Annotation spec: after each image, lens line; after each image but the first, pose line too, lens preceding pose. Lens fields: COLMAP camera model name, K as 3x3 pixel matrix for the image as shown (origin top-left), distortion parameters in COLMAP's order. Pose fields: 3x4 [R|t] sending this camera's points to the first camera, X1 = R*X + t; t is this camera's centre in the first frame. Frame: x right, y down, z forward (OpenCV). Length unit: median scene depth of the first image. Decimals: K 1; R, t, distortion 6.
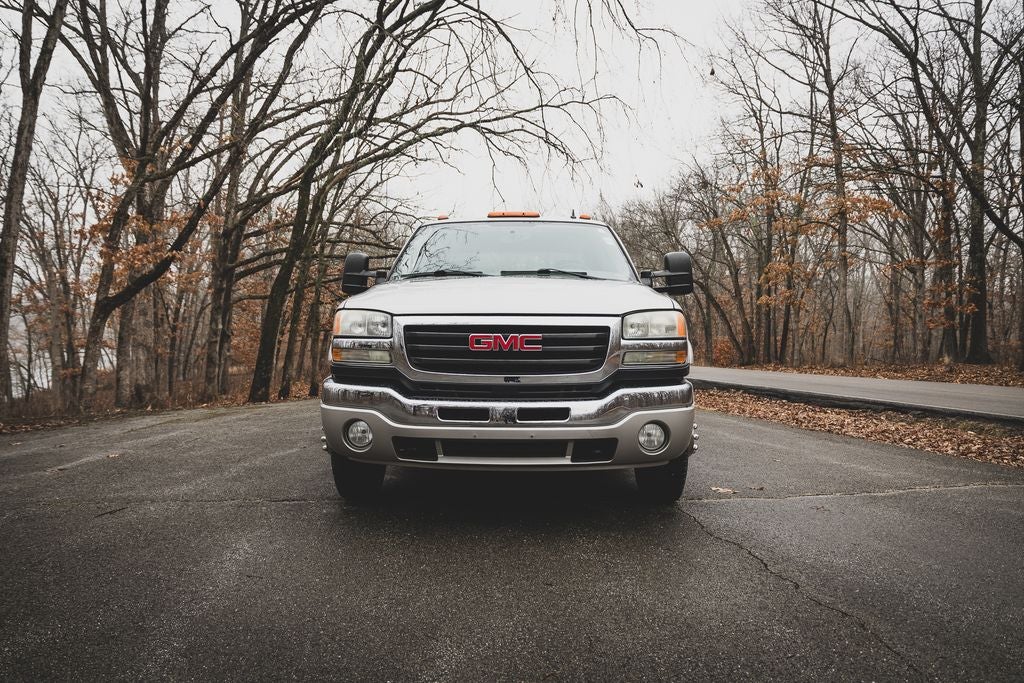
lens RADIAL K [[740.9, 0, 512.0], [0, 740.9, 341.5], [0, 0, 1]] dist [0.010663, 0.005511]
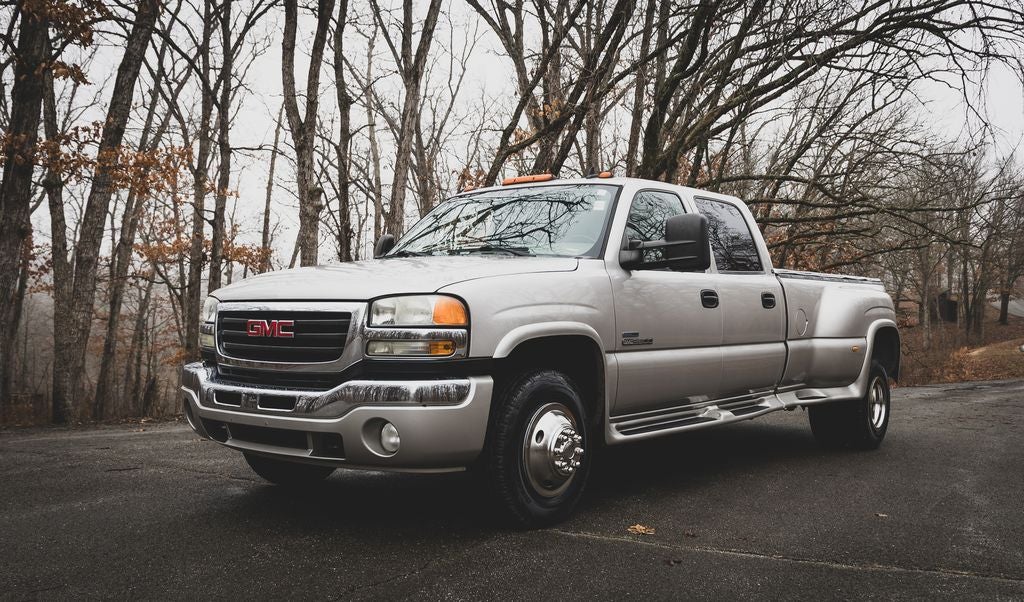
lens RADIAL K [[999.3, 0, 496.5], [0, 999.3, 320.4], [0, 0, 1]] dist [-0.021810, 0.000674]
pose [[0.782667, 0.005143, -0.622420, 1.005375], [-0.012991, 0.999883, -0.008073, -0.002644], [0.622305, 0.014404, 0.782642, 0.139960]]
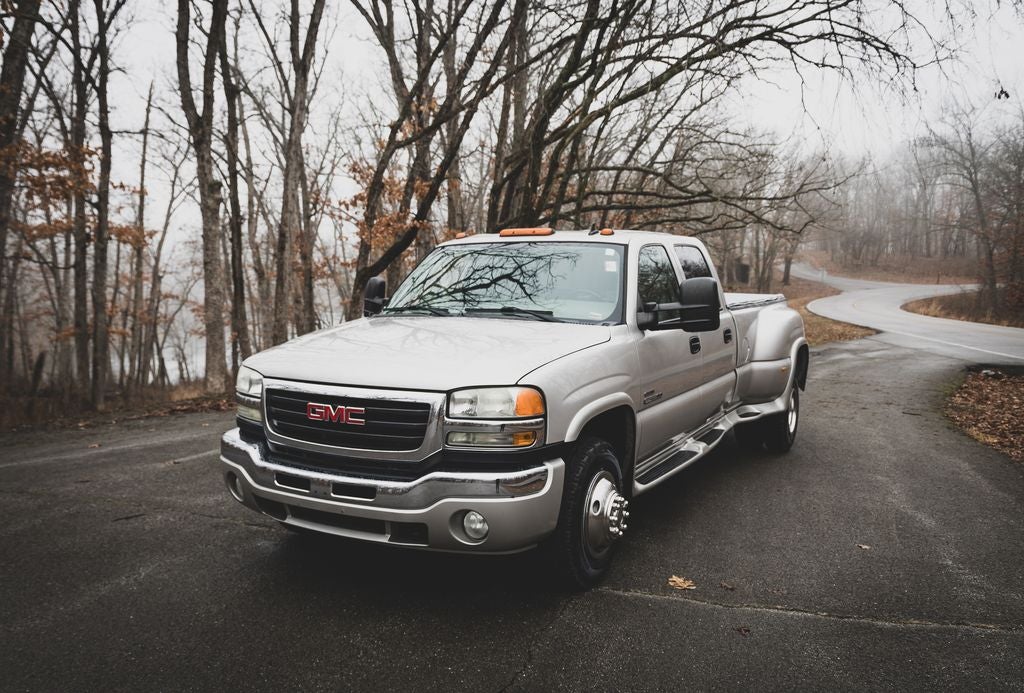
lens RADIAL K [[879.0, 0, 469.5], [0, 879.0, 382.0], [0, 0, 1]] dist [0.012037, 0.006620]
pose [[0.868917, 0.059879, -0.491322, 0.689846], [-0.003474, 0.993368, 0.114922, -0.168566], [0.494945, -0.098151, 0.863363, 0.072128]]
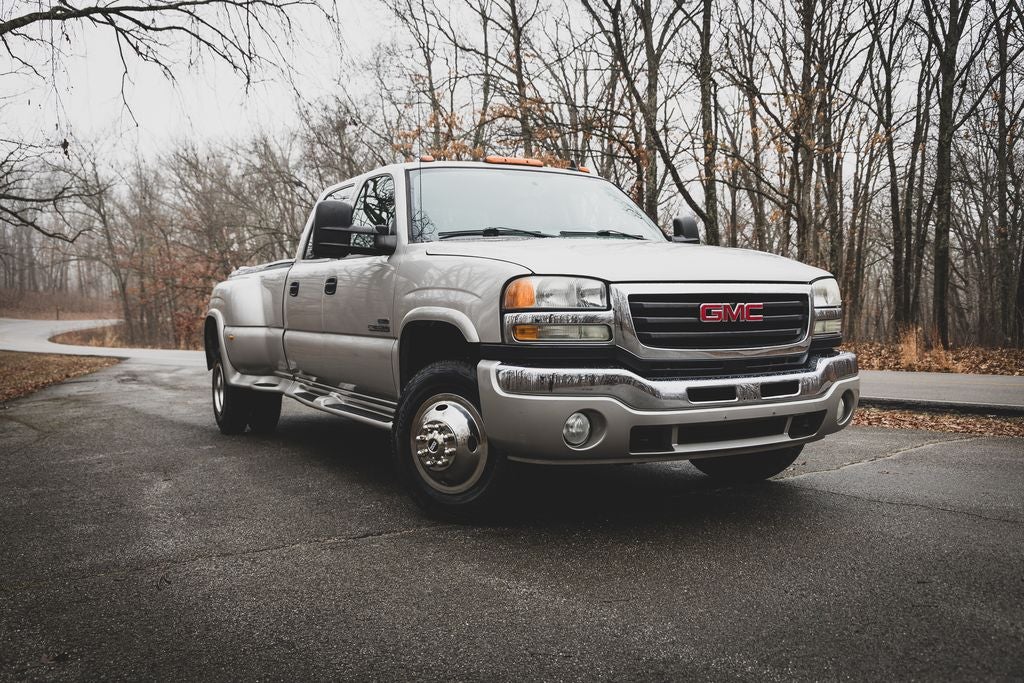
lens RADIAL K [[992.2, 0, 512.1], [0, 992.2, 318.6], [0, 0, 1]] dist [0.015389, 0.007201]
pose [[0.866567, -0.018325, 0.498725, -0.803479], [0.021941, 0.999758, -0.001389, 0.004232], [-0.498579, 0.012146, 0.866759, 0.083656]]
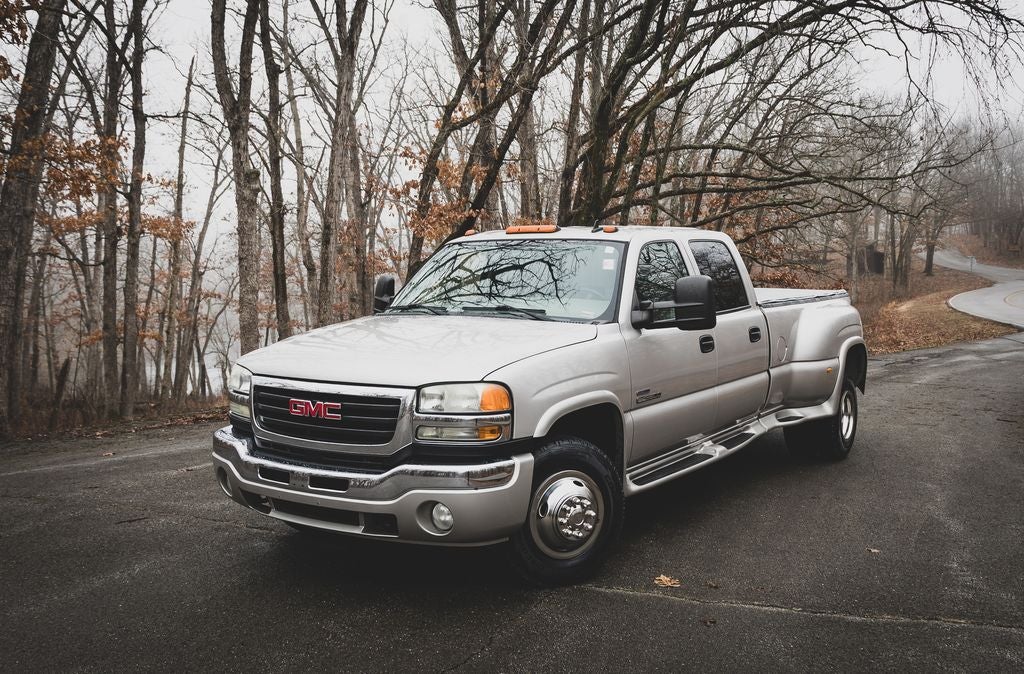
lens RADIAL K [[1044.3, 0, 512.0], [0, 1044.3, 337.0], [0, 0, 1]] dist [0.008188, 0.005893]
pose [[0.841015, 0.028527, -0.540259, 0.953546], [0.005484, 0.998108, 0.061239, -0.177925], [0.540984, -0.054466, 0.839267, -0.062713]]
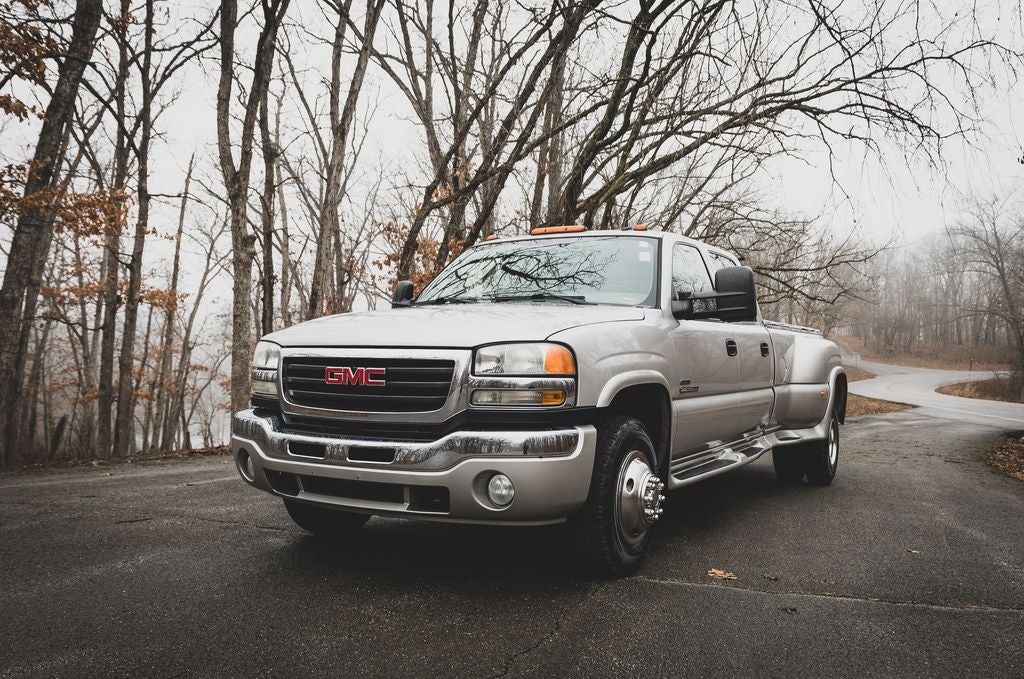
lens RADIAL K [[889.2, 0, 513.2], [0, 889.2, 362.9], [0, 0, 1]] dist [0.002991, 0.007513]
pose [[0.874257, 0.011056, -0.485338, 0.681285], [-0.018009, 0.999791, -0.009666, -0.007851], [0.485130, 0.017191, 0.874273, 0.105128]]
